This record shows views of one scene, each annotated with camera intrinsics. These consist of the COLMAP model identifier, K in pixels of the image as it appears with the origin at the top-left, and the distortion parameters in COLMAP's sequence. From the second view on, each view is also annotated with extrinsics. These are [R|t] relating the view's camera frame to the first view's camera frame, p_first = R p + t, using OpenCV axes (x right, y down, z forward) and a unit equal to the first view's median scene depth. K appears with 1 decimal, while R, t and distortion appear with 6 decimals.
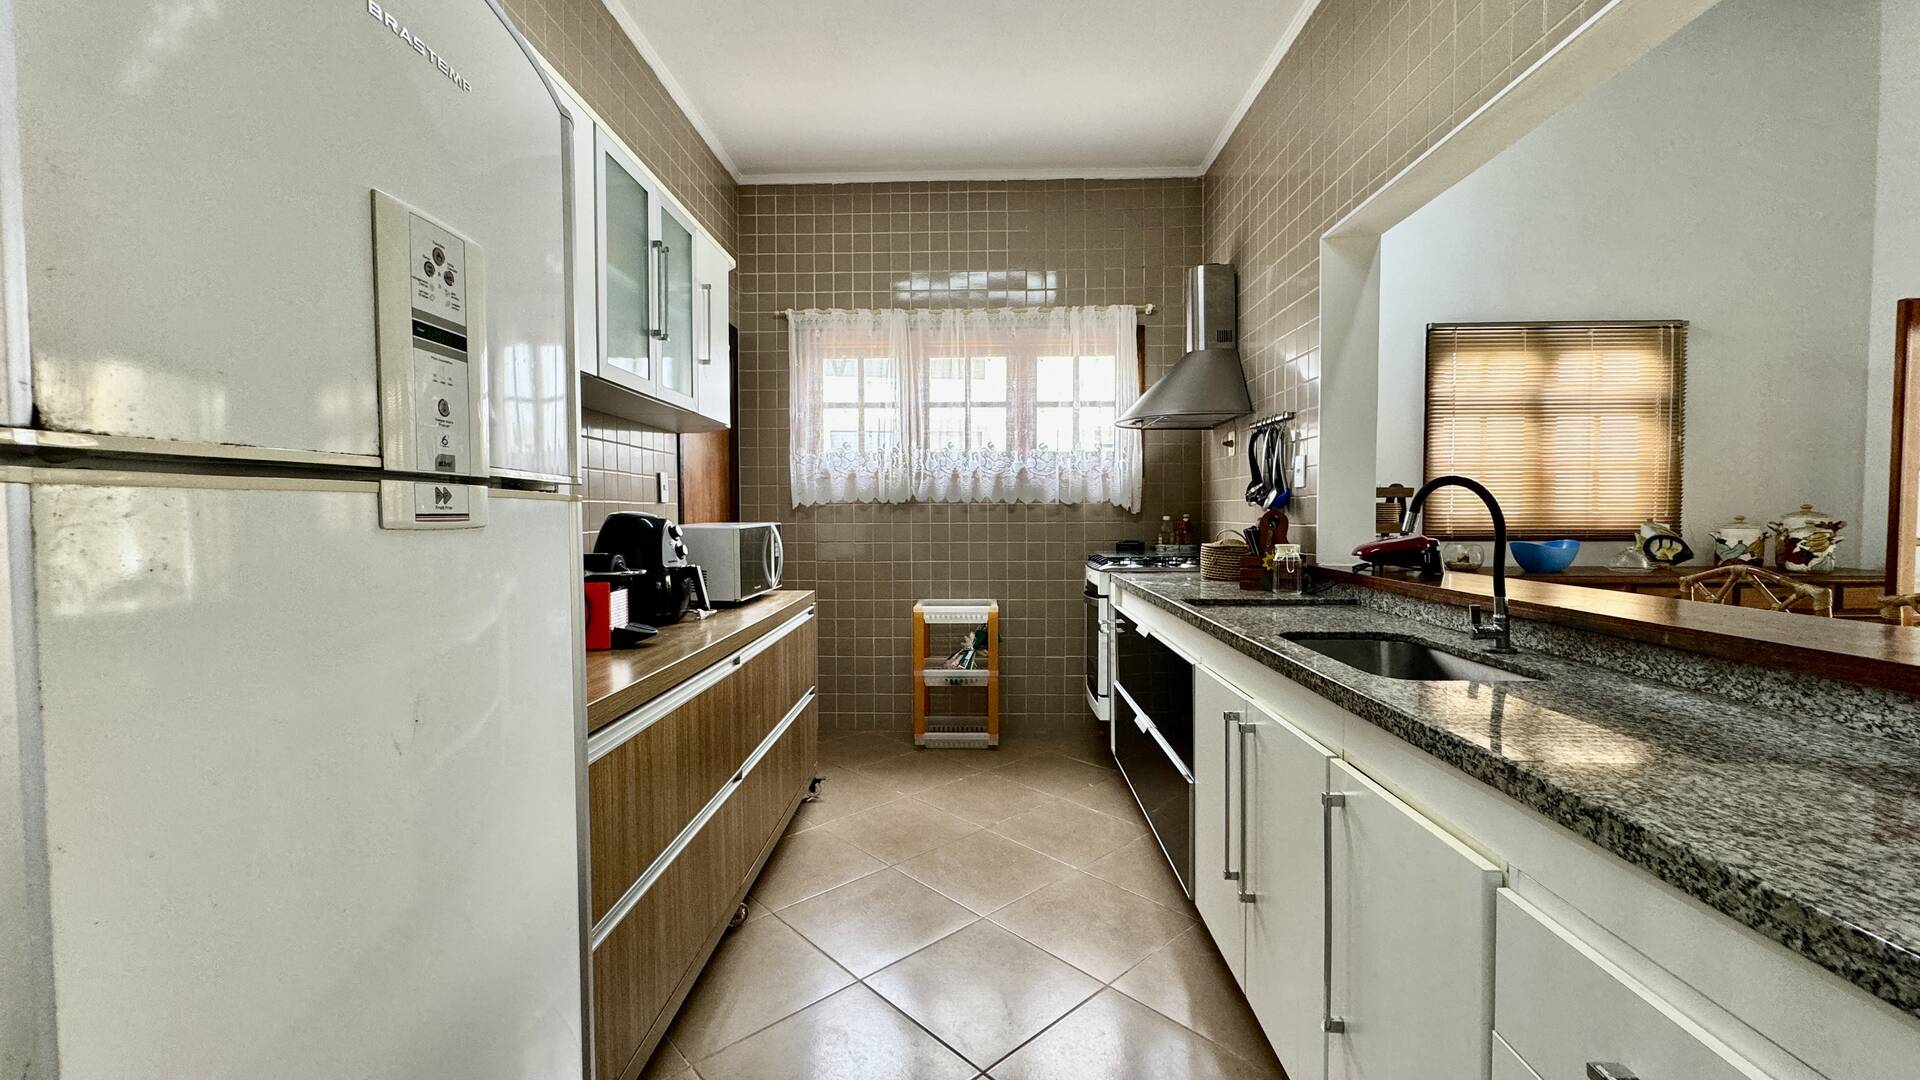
lens RADIAL K [[761.9, 0, 956.7], [0, 761.9, 540.3], [0, 0, 1]] dist [-0.001634, 0.000124]
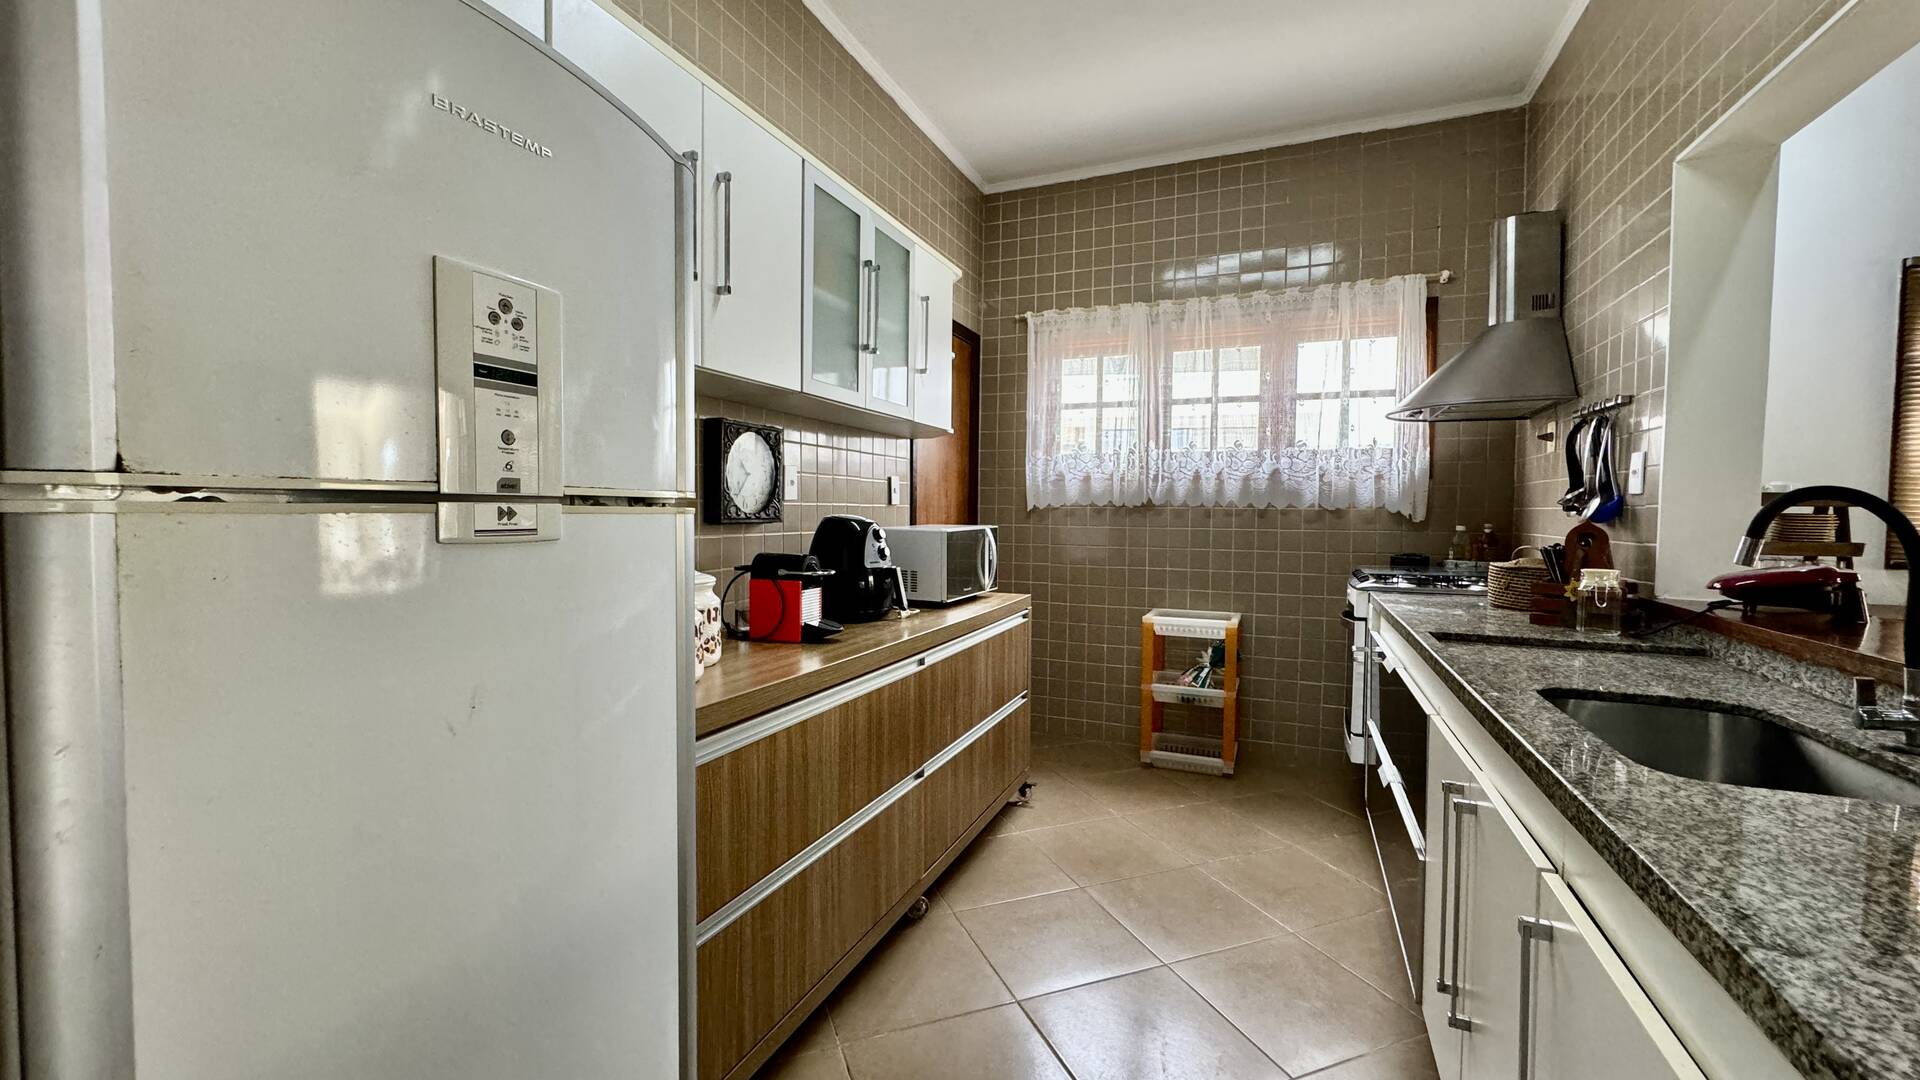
lens RADIAL K [[761.9, 0, 956.7], [0, 761.9, 540.3], [0, 0, 1]] dist [-0.001634, 0.000124]
pose [[0.930859, 0.027289, -0.364357, 0.094685], [-0.026289, 0.999625, 0.007704, -0.011230], [0.364431, 0.002408, 0.931227, 0.043681]]
